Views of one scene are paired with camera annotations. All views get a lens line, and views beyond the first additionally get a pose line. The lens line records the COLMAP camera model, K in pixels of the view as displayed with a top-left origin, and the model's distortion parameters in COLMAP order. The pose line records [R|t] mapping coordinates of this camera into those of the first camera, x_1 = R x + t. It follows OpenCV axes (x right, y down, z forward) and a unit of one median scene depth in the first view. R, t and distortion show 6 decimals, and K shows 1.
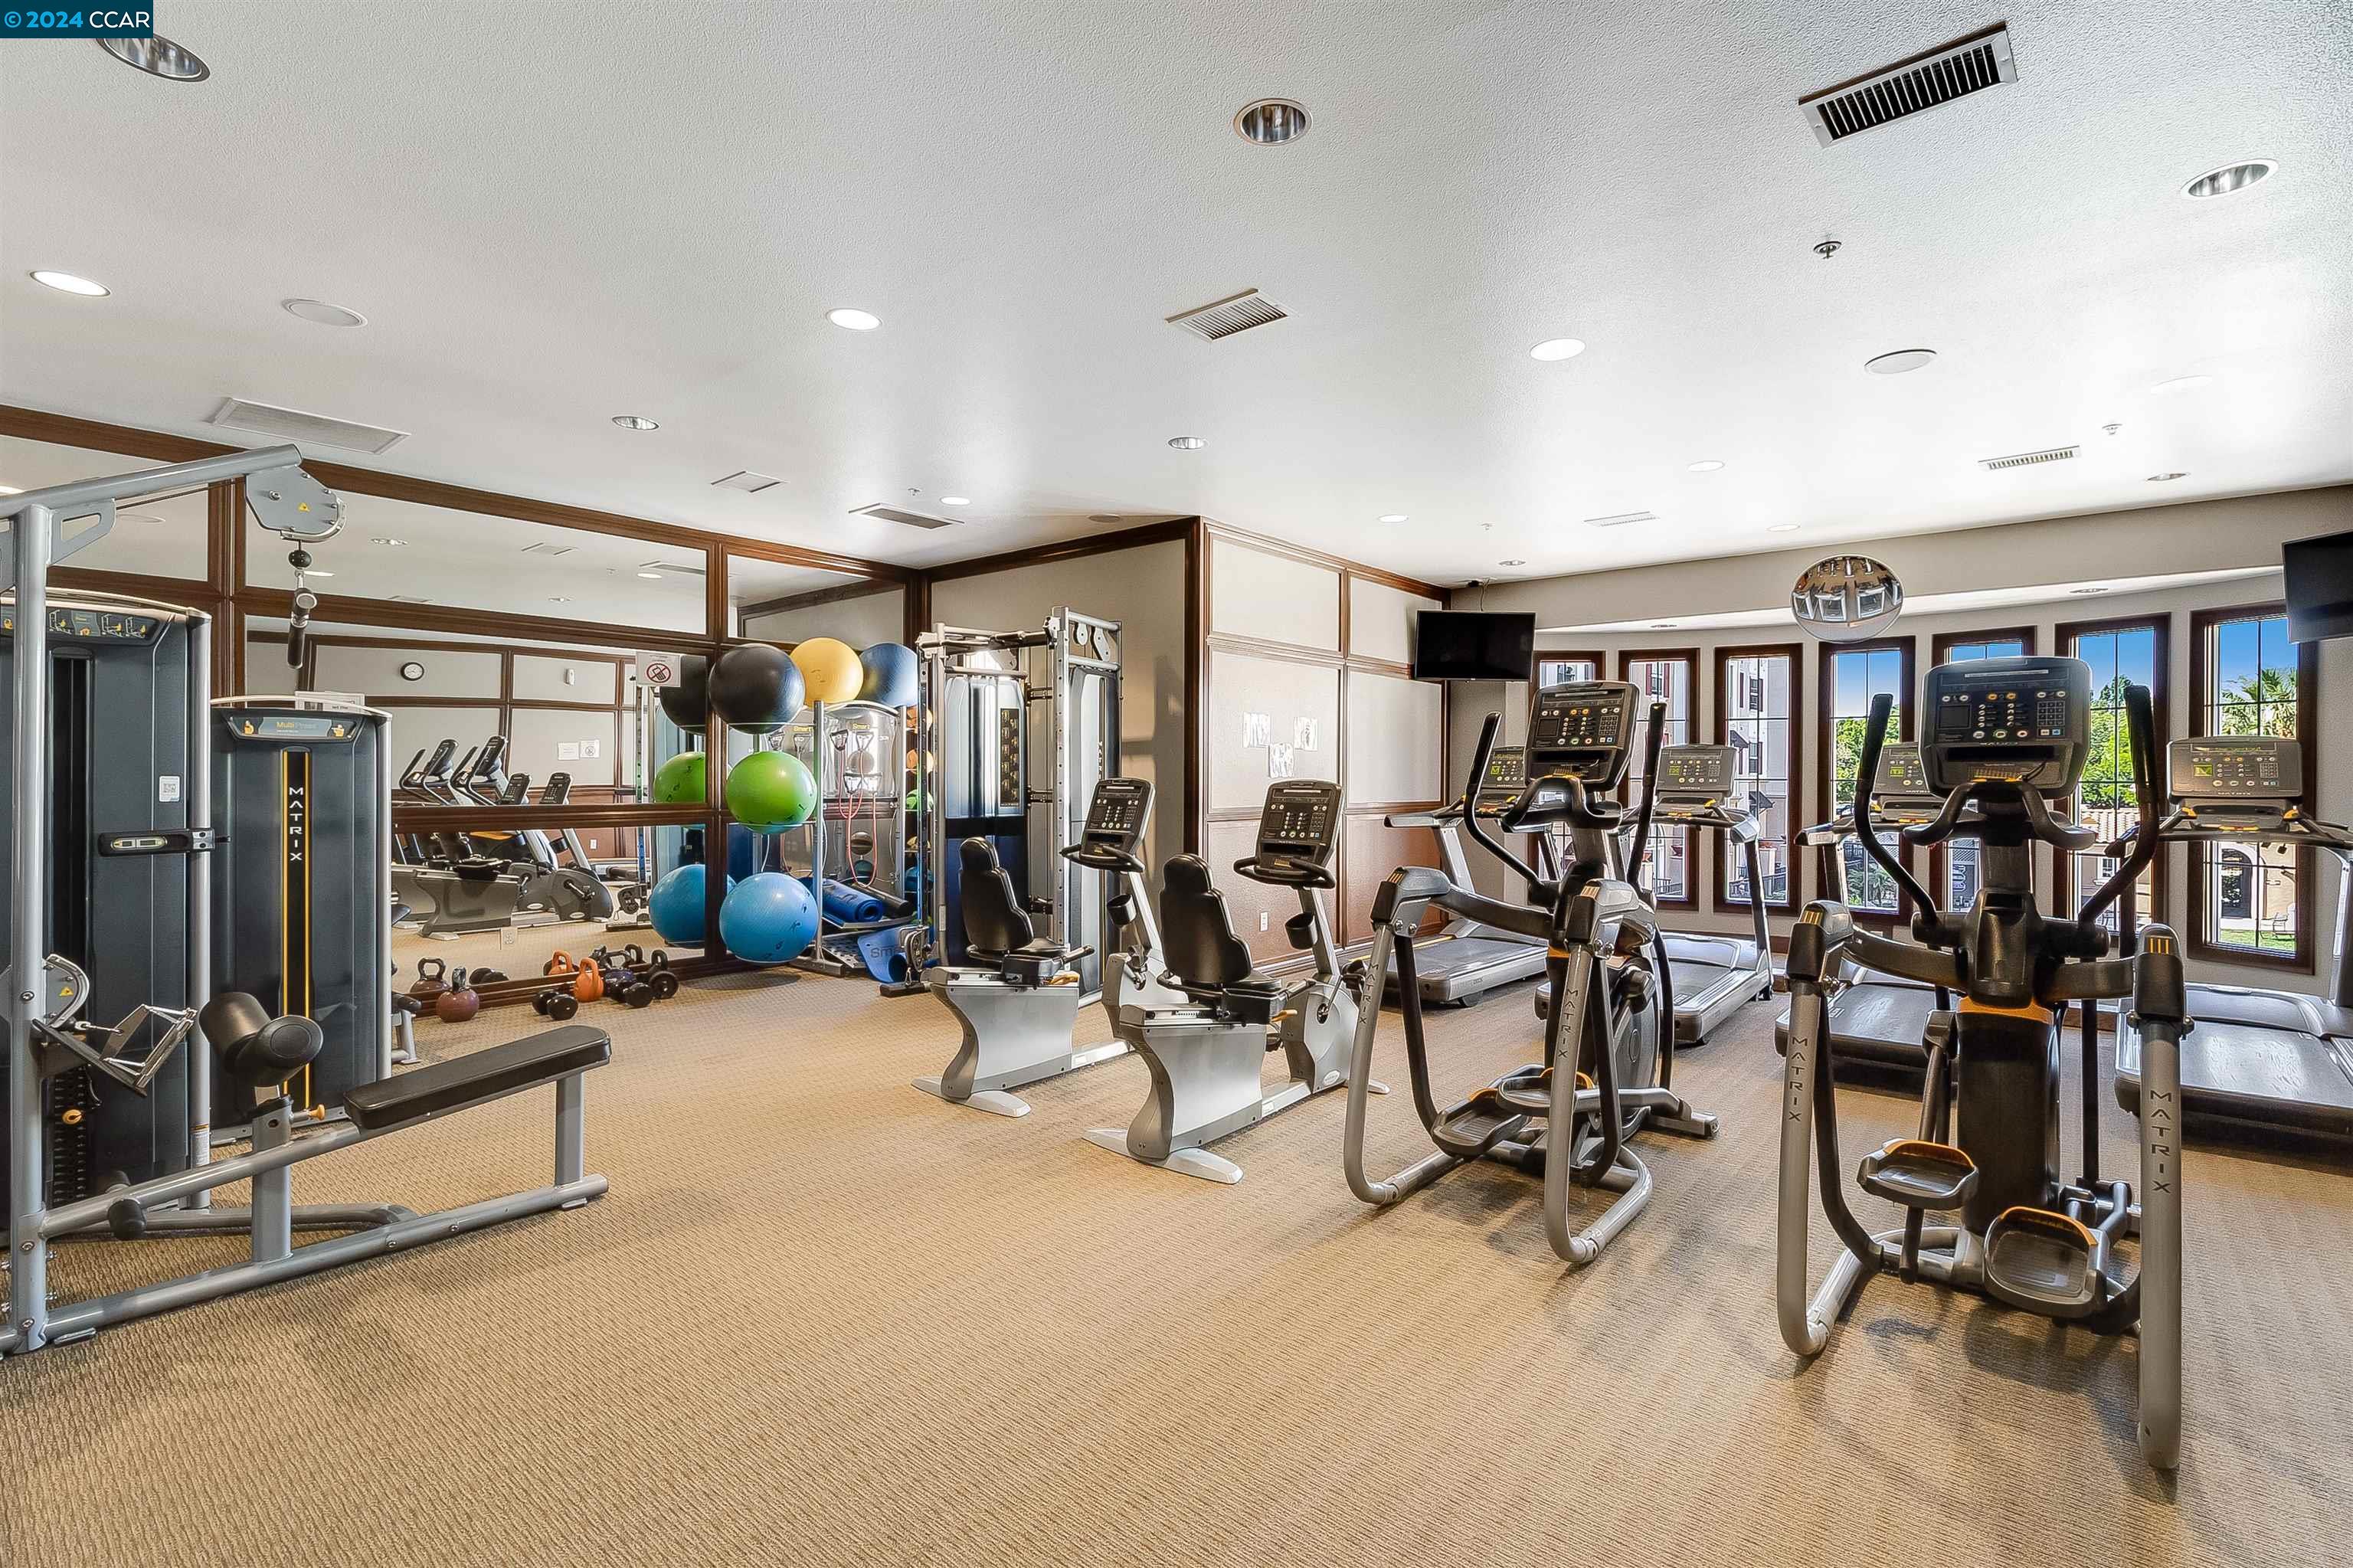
lens RADIAL K [[1074.2, 0, 1170.6], [0, 1074.2, 780.4], [0, 0, 1]] dist [-0.002081, -0.003915]
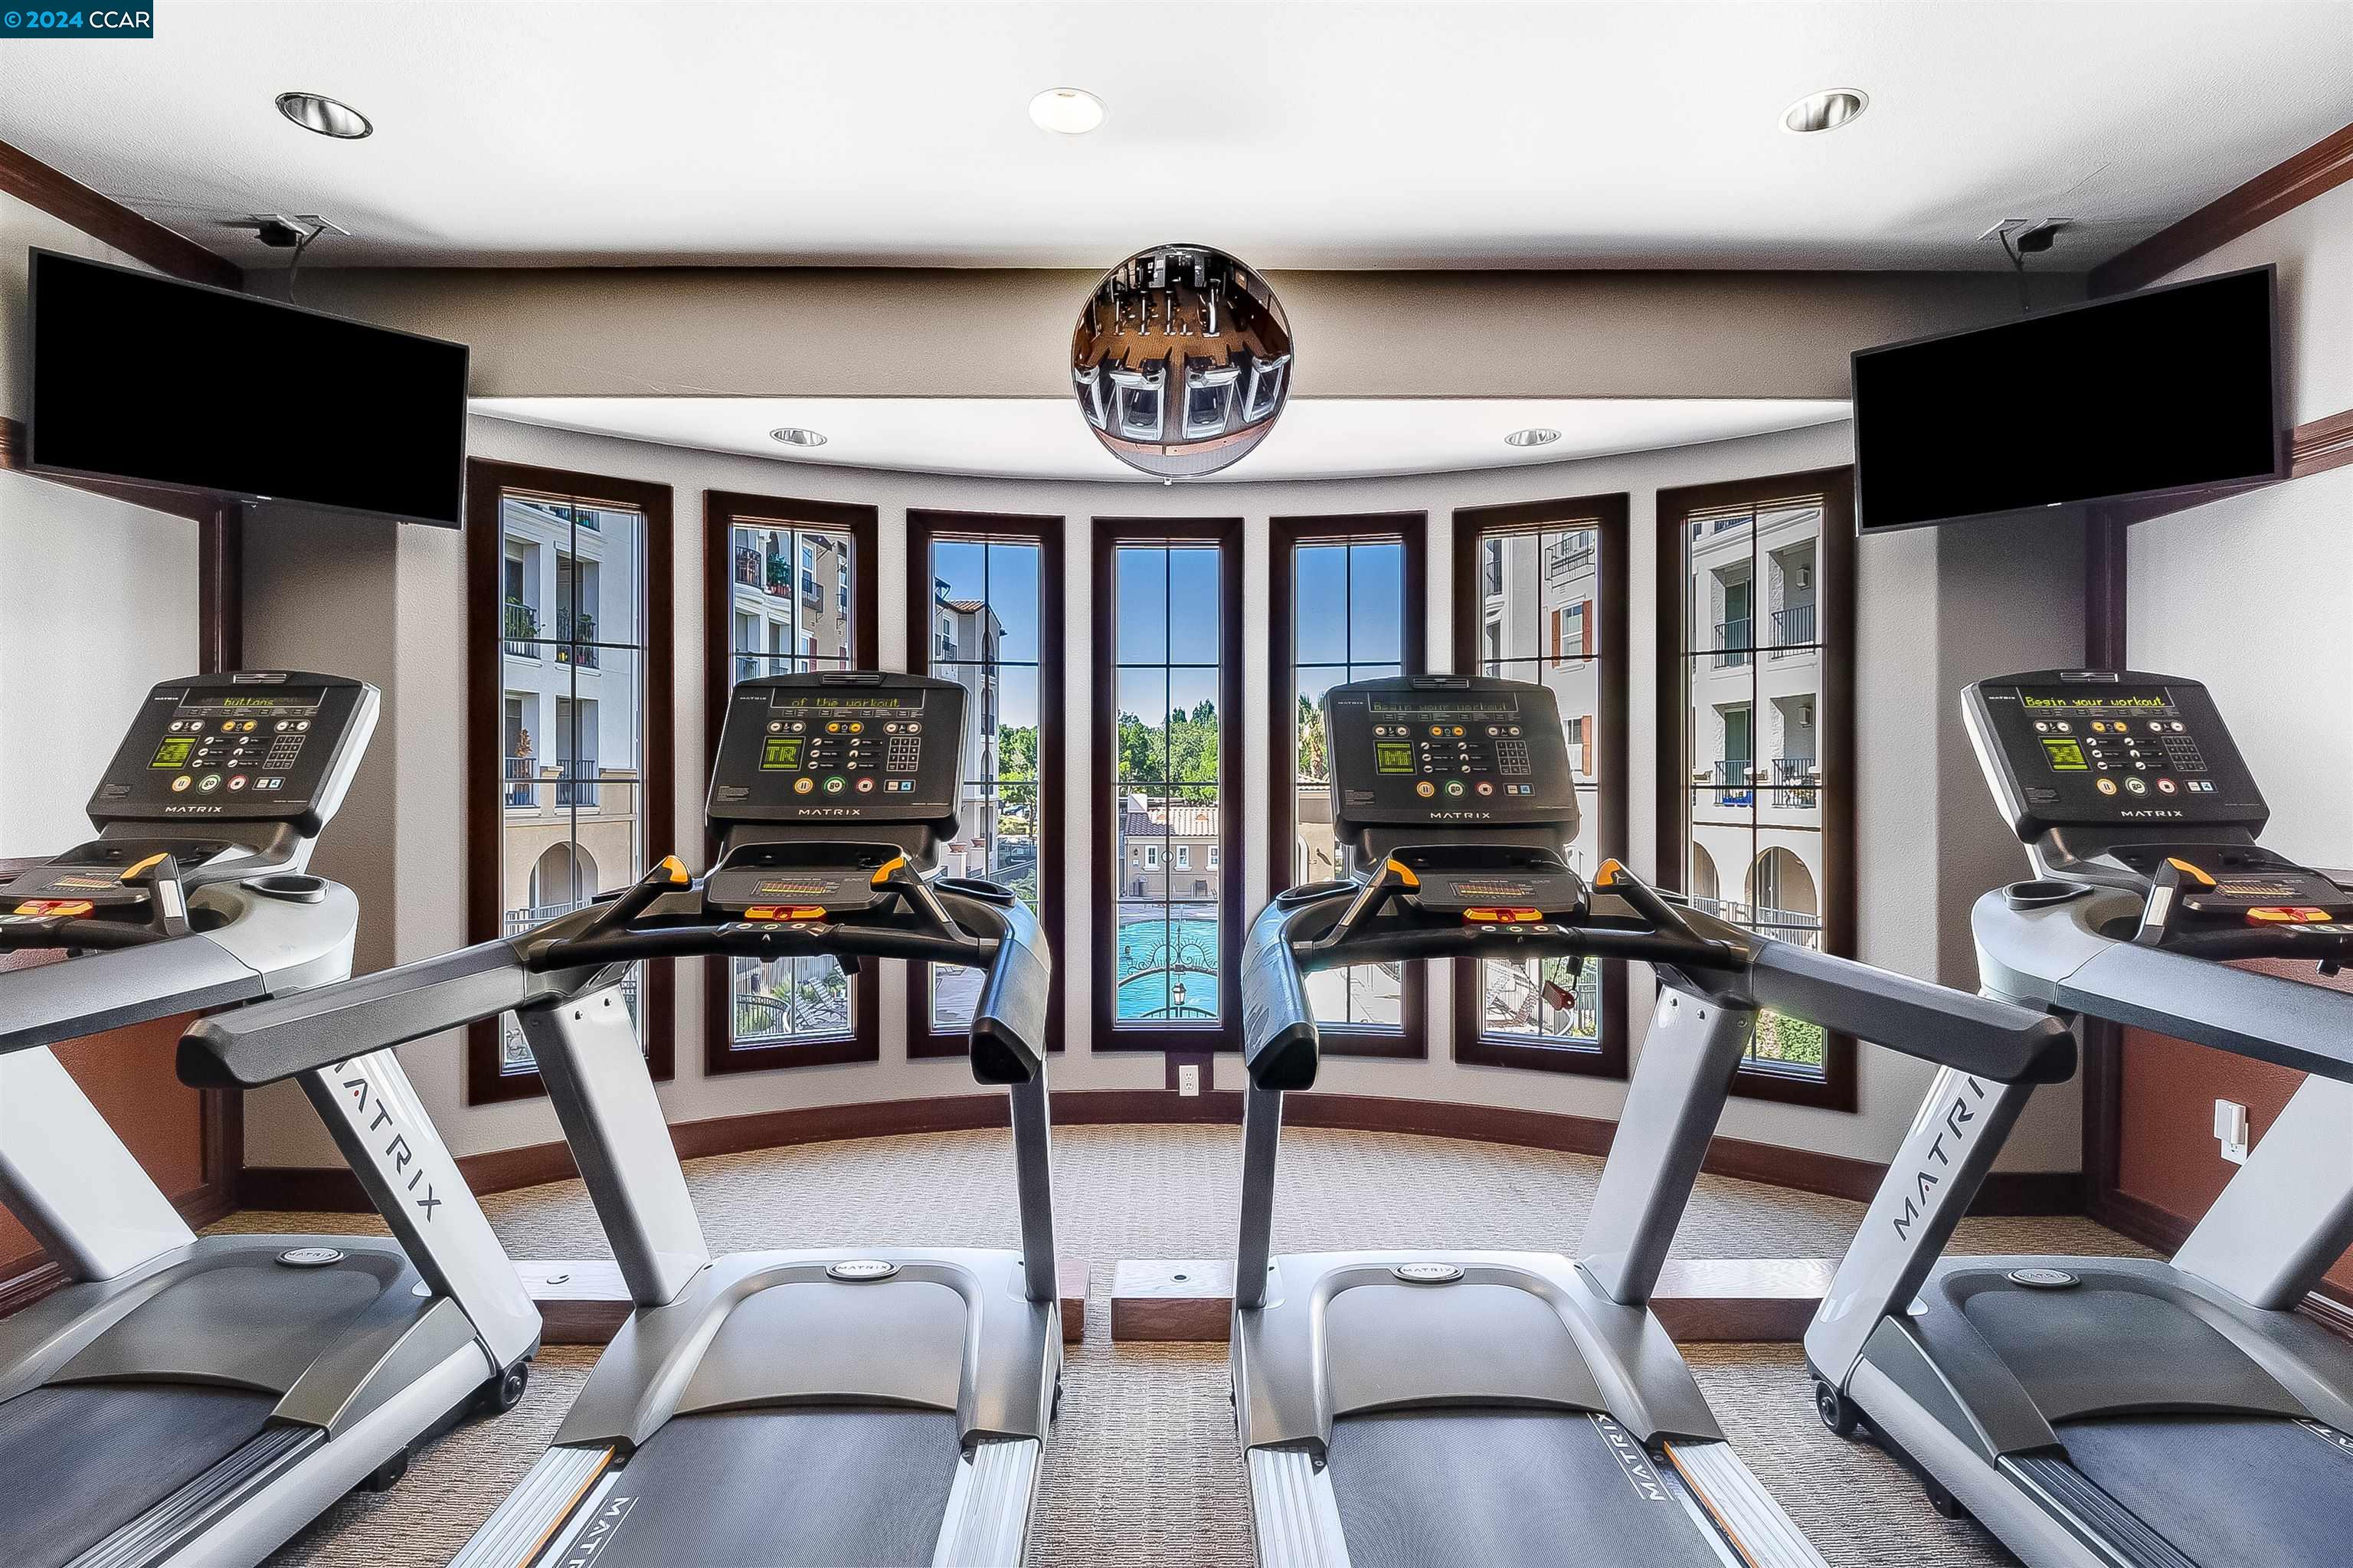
lens RADIAL K [[1074.2, 0, 1170.5], [0, 1074.2, 785.5], [0, 0, 1]] dist [-0.002081, -0.003915]
pose [[0.759710, -0.003515, 0.650252, 0.332618], [0.006075, 0.999980, -0.001693, 0.000822], [-0.650233, 0.005237, 0.759716, 0.653226]]
